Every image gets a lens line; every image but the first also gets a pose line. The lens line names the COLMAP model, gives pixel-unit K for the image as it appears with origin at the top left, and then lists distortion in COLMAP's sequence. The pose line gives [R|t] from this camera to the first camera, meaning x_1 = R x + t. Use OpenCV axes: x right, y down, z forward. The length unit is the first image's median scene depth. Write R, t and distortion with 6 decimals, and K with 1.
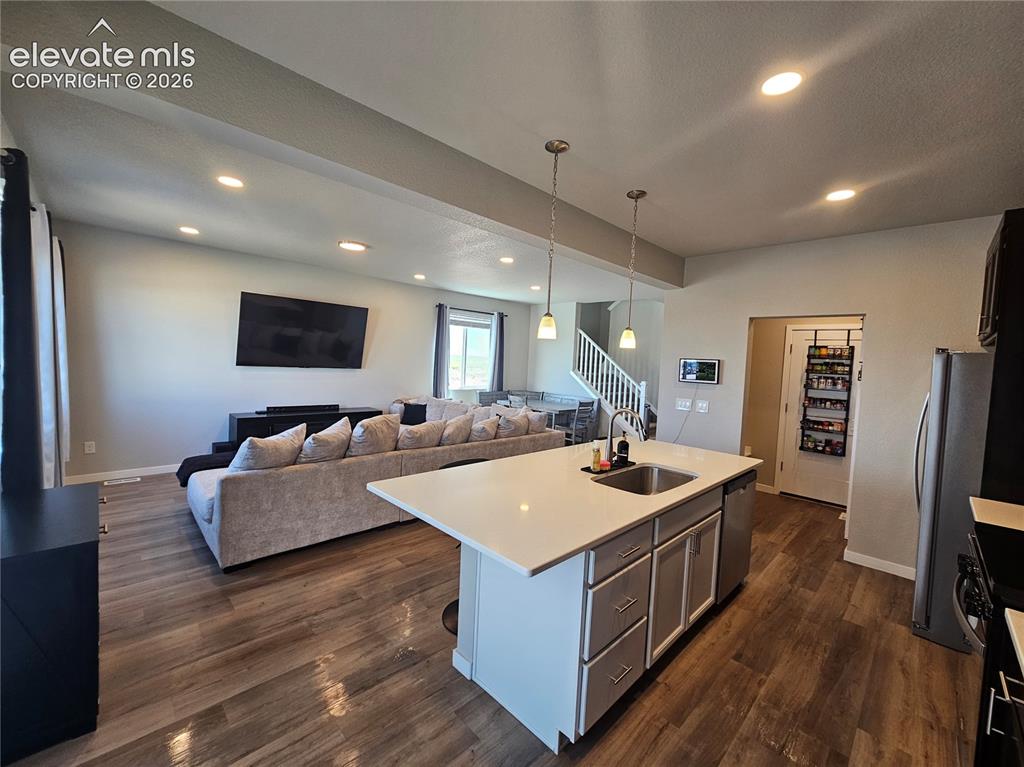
lens RADIAL K [[421.6, 0, 509.7], [0, 421.6, 378.9], [0, 0, 1]] dist [0.000929, 0.000195]
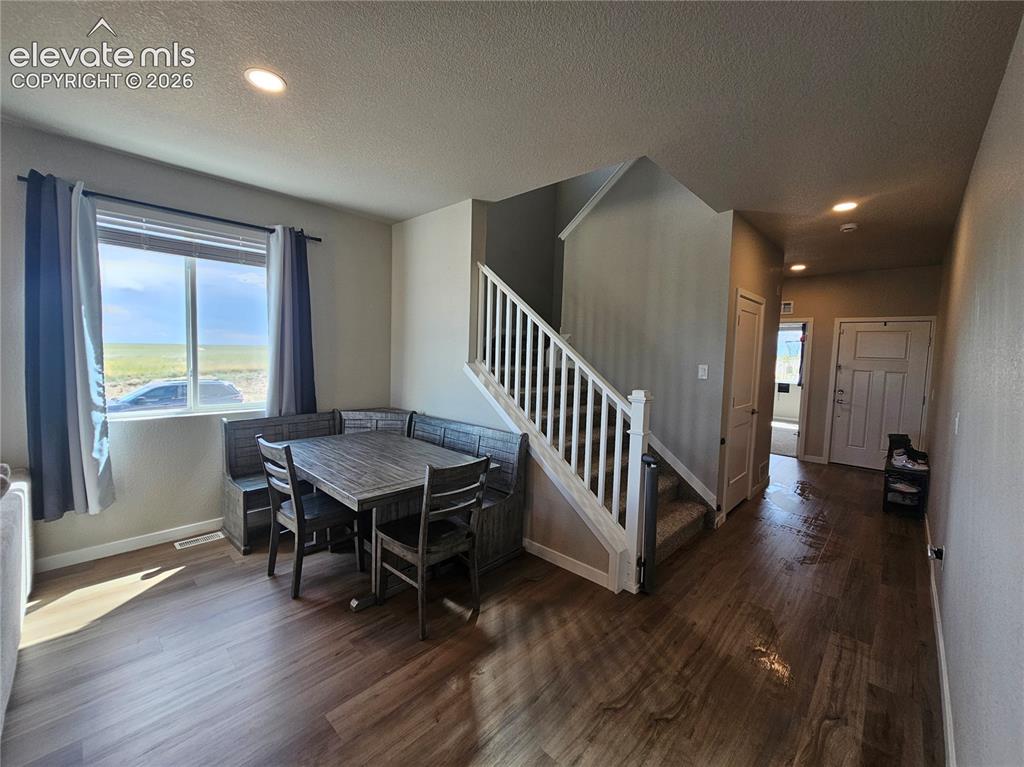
lens RADIAL K [[421.6, 0, 509.7], [0, 421.6, 378.9], [0, 0, 1]] dist [0.000929, 0.000195]
pose [[0.998870, -0.025204, 0.040281, 0.177242], [0.024545, 0.999558, 0.016755, -0.009804], [-0.040685, -0.015748, 0.999048, 0.589490]]
